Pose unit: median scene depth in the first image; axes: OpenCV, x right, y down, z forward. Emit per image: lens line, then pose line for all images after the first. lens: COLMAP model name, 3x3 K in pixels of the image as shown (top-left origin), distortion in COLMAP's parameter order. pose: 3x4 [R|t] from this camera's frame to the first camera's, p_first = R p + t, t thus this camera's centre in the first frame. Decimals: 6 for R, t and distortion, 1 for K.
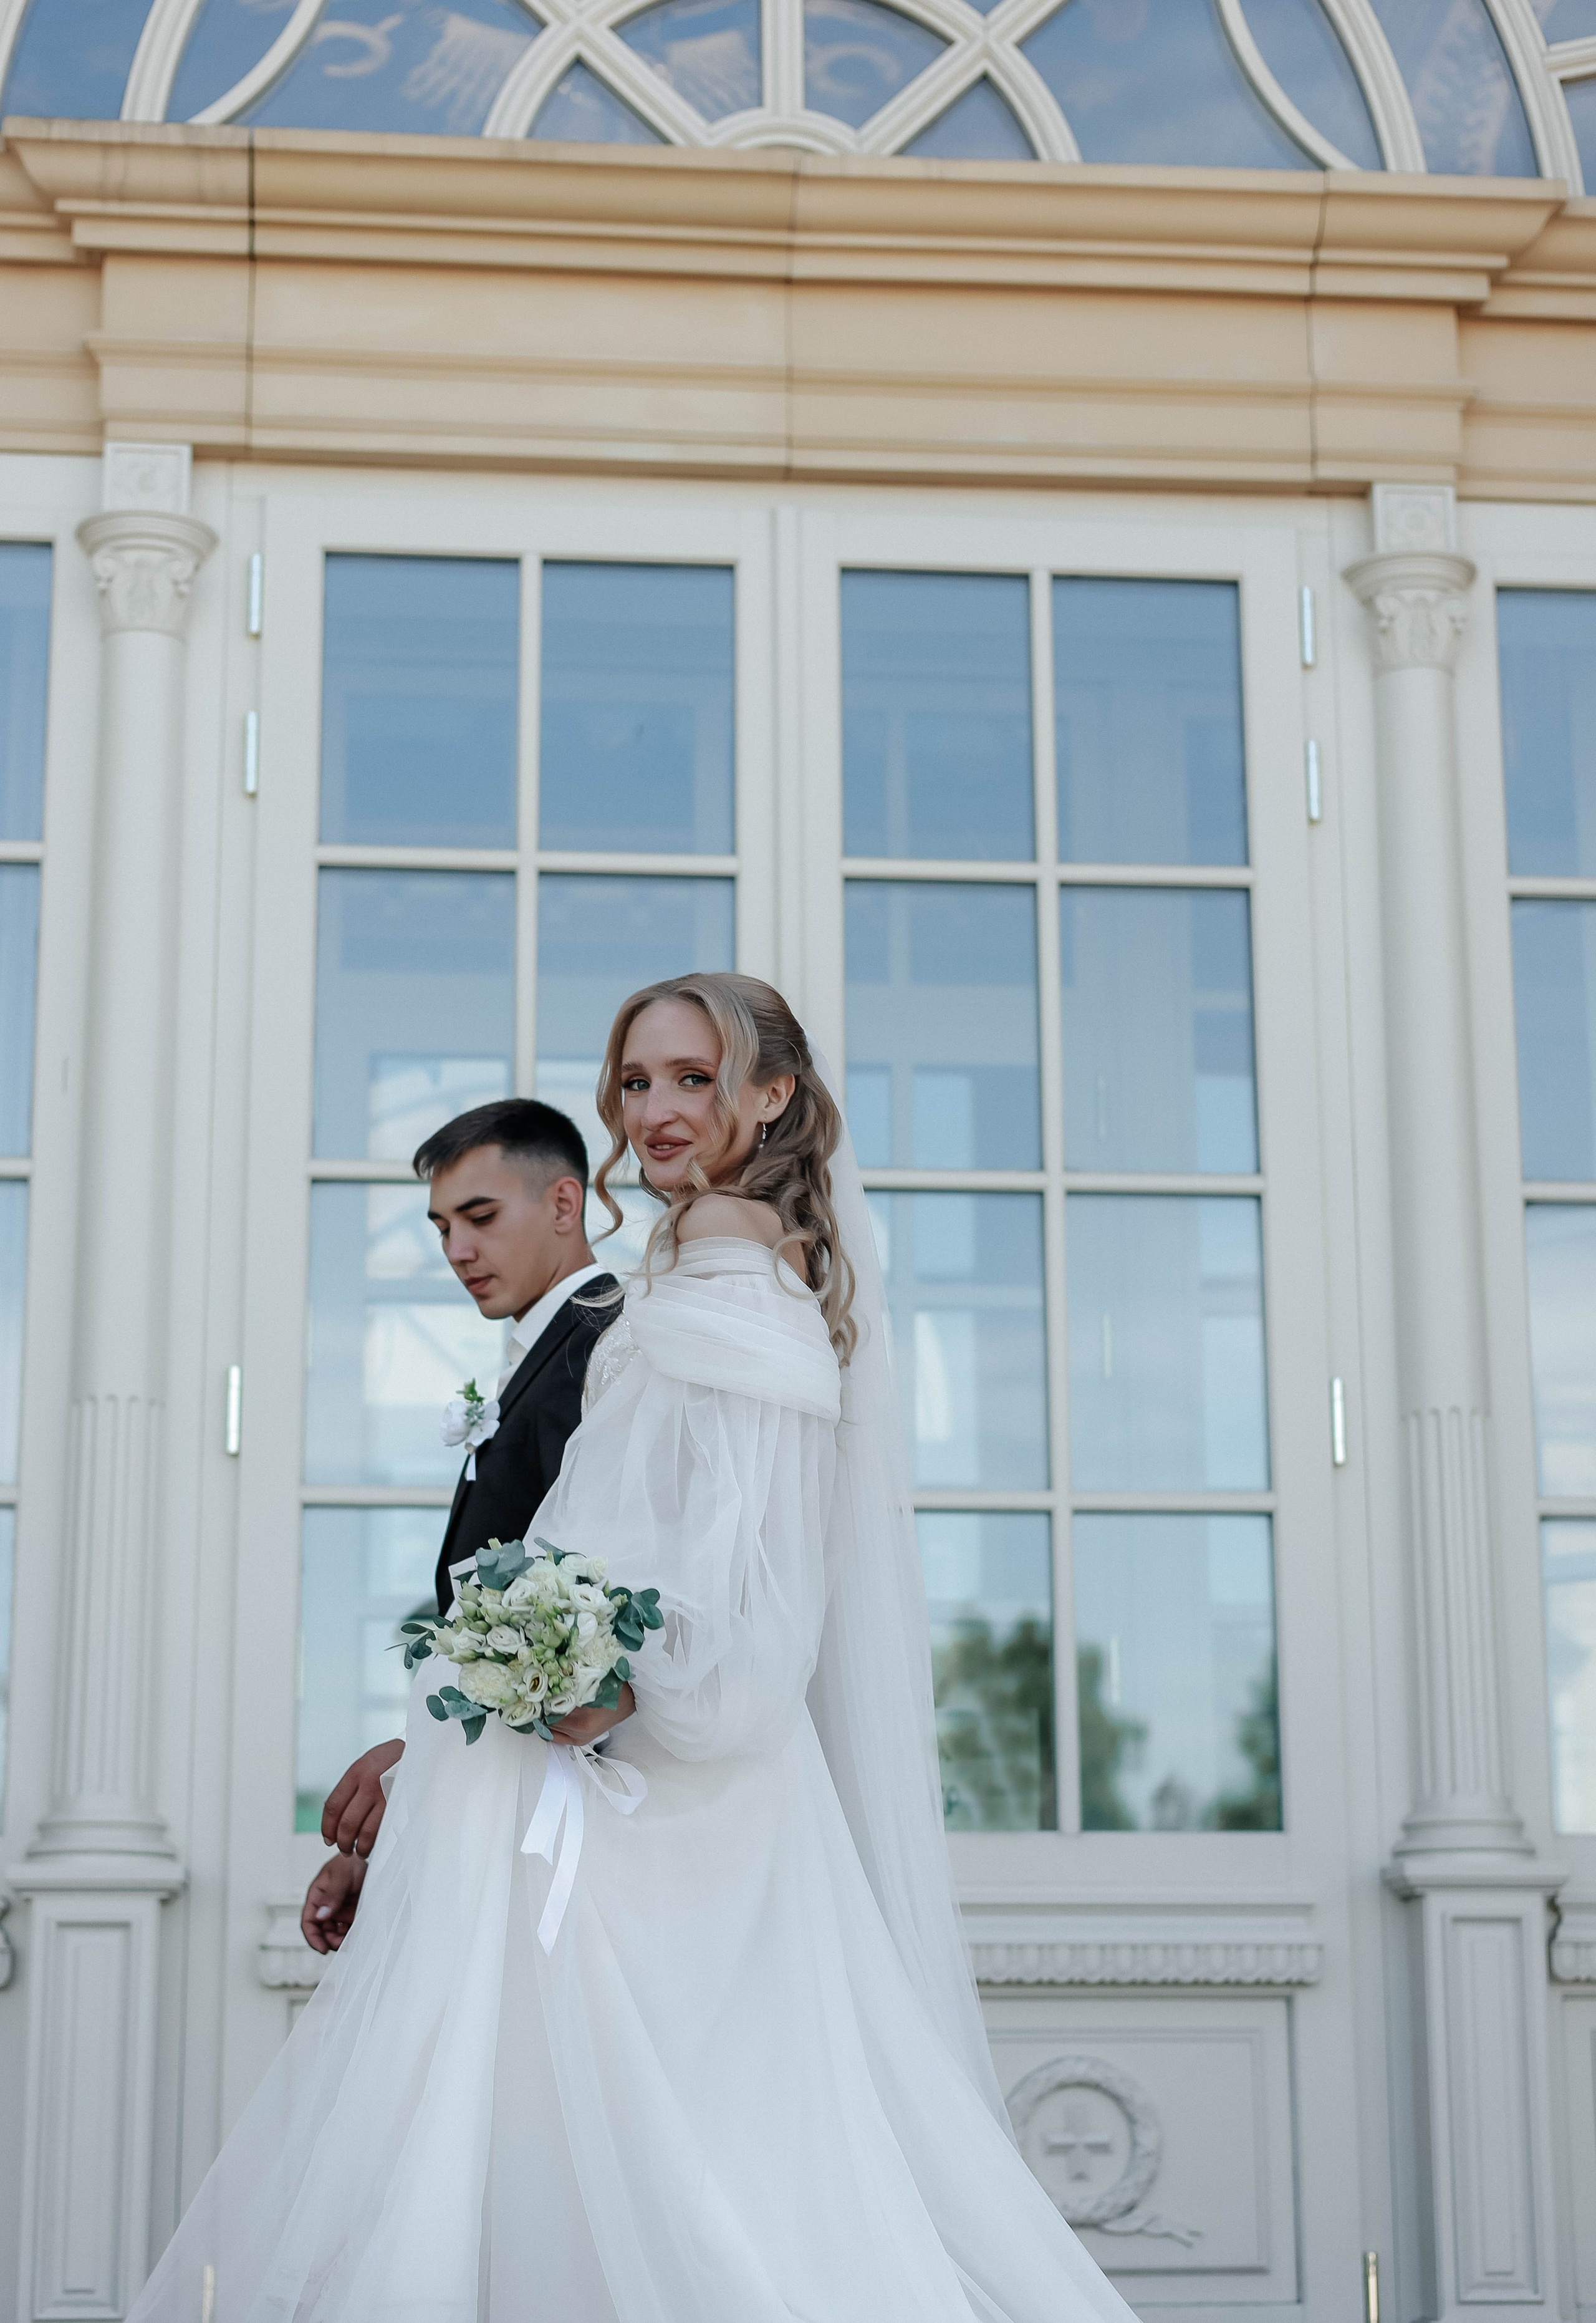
lens RADIAL K [[3884.5, 0, 855.1], [0, 3884.5, 1226.2], [0, 0, 1]] dist [0.026138, 0.000000]
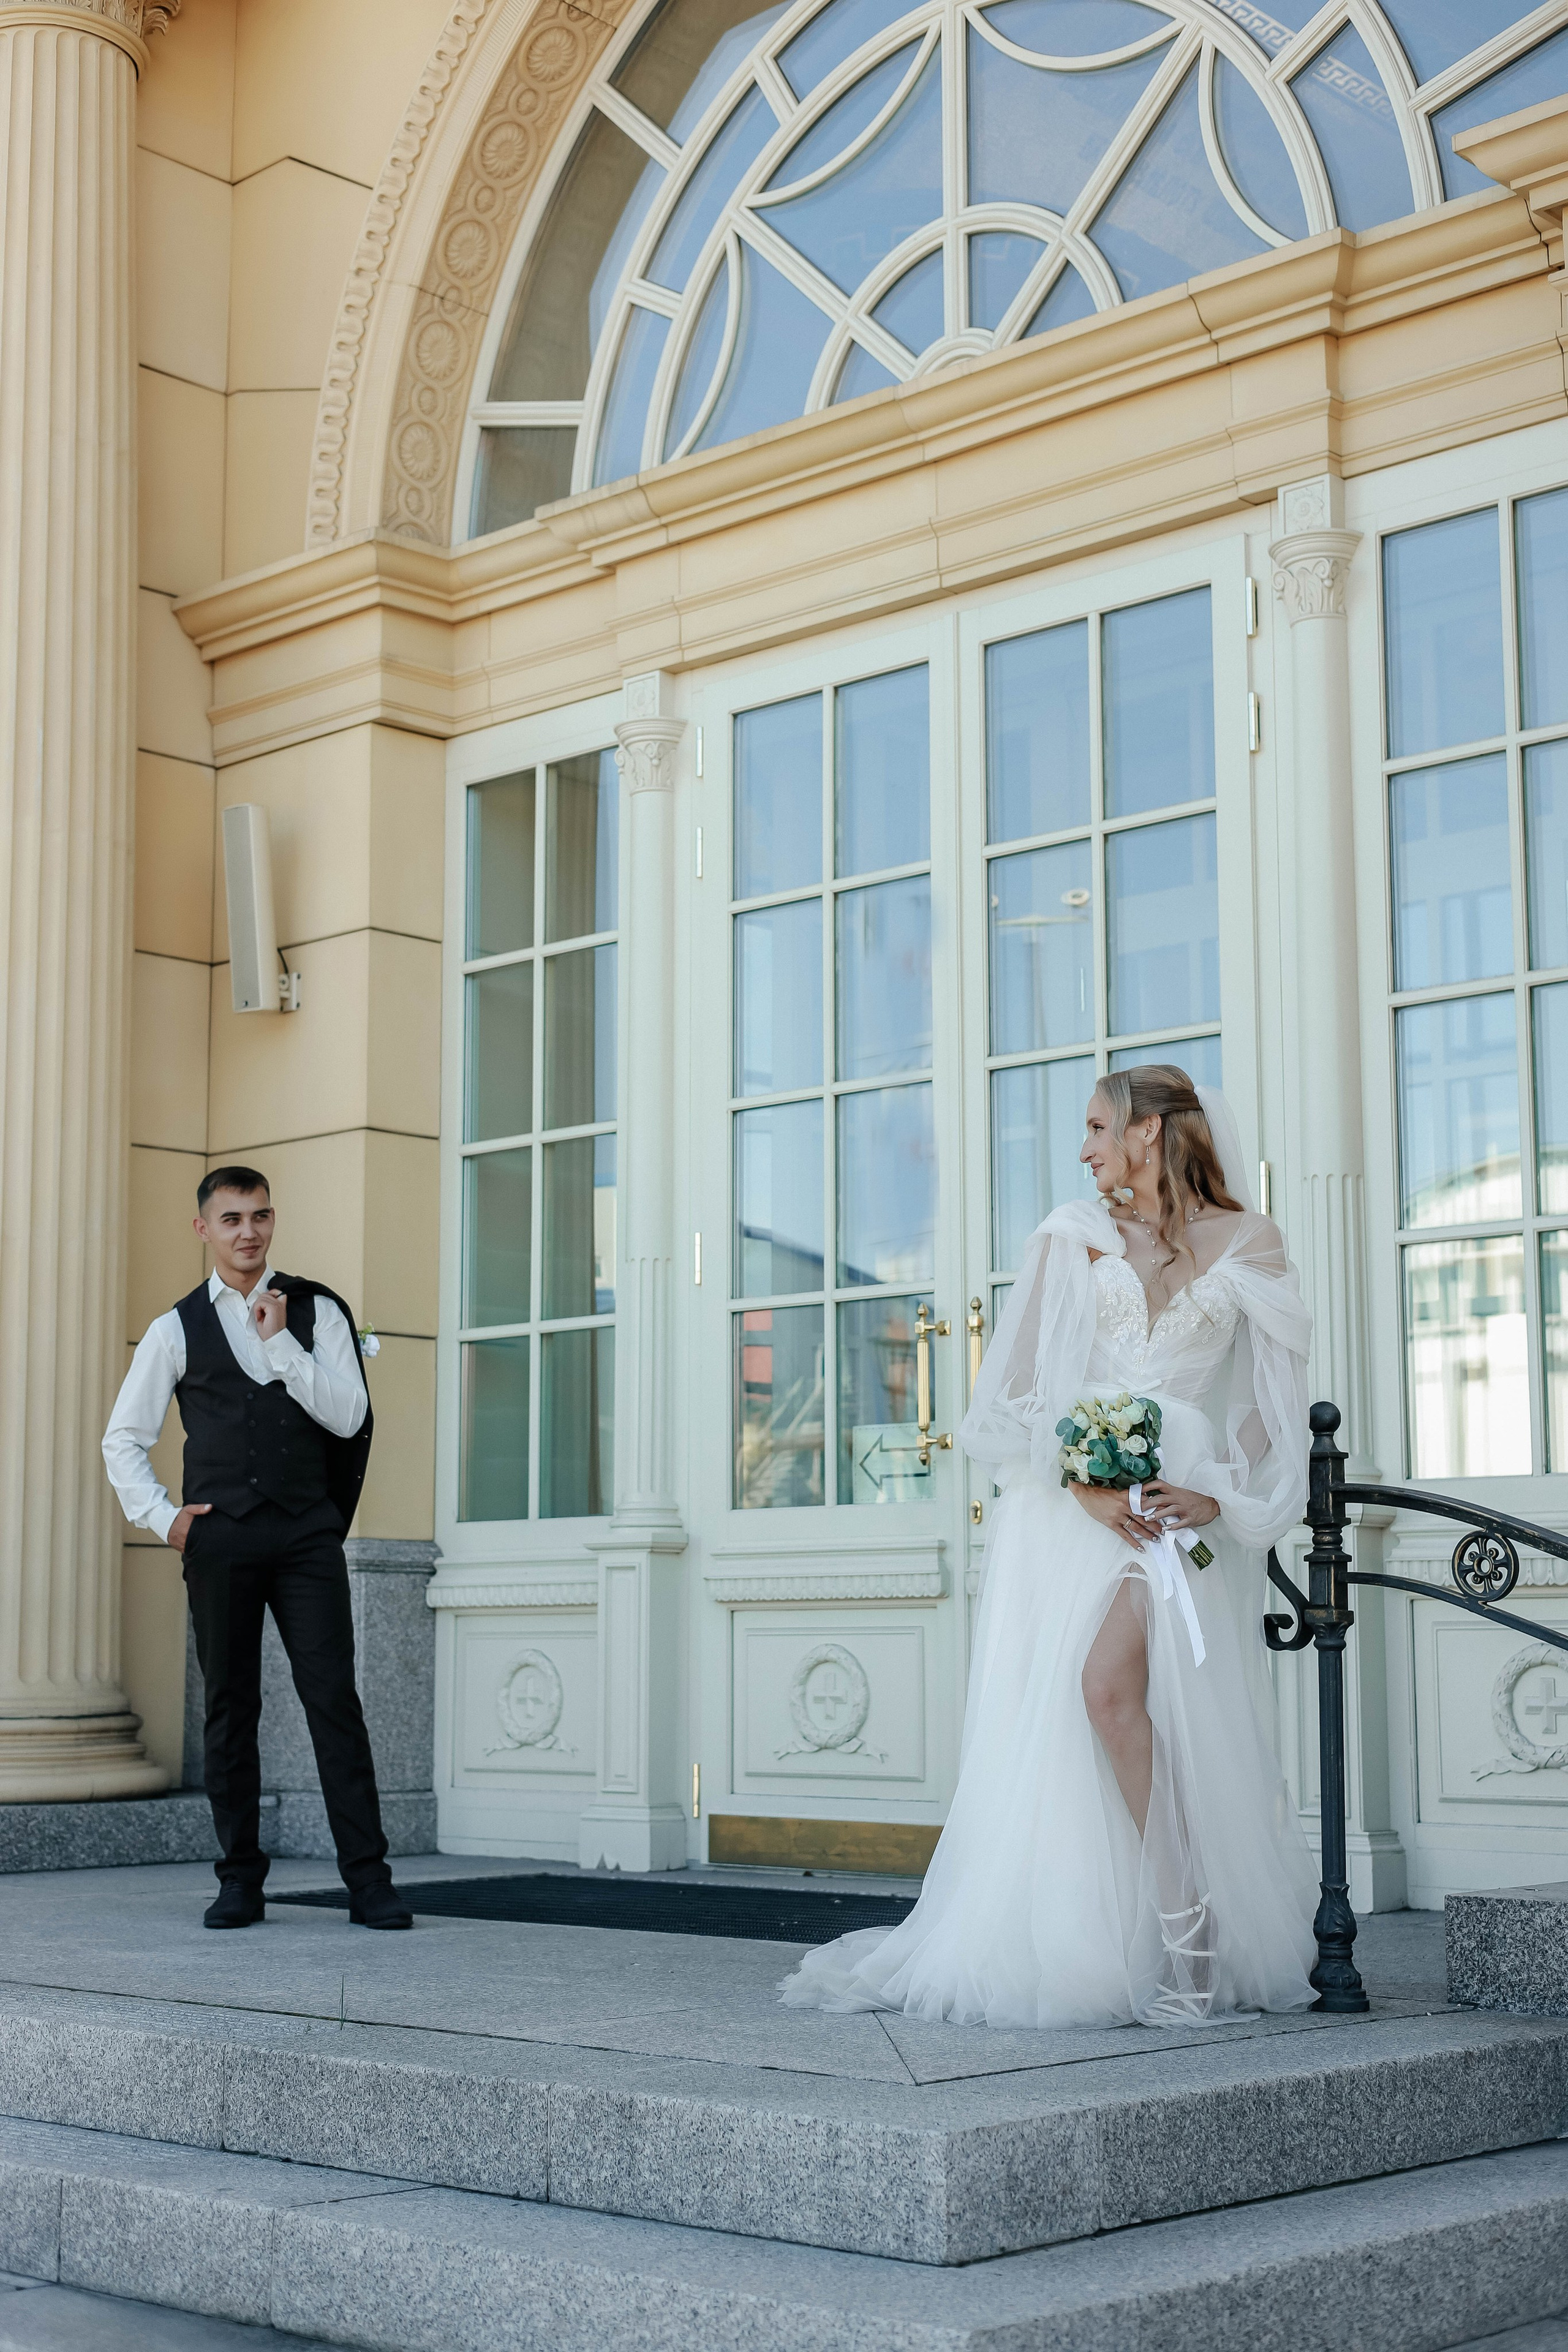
lens RADIAL K [[3352.4, 0, 788.5], [0, 3352.4, 1187.3], [0, 0, 1]] dist [0.003240, 0.000000]
pose [[0.654920, -0.101033, -0.748914, 0.896116], [0.159473, 0.987182, 0.006282, 0.013705], [0.738680, -0.123546, 0.662638, 0.079535]]
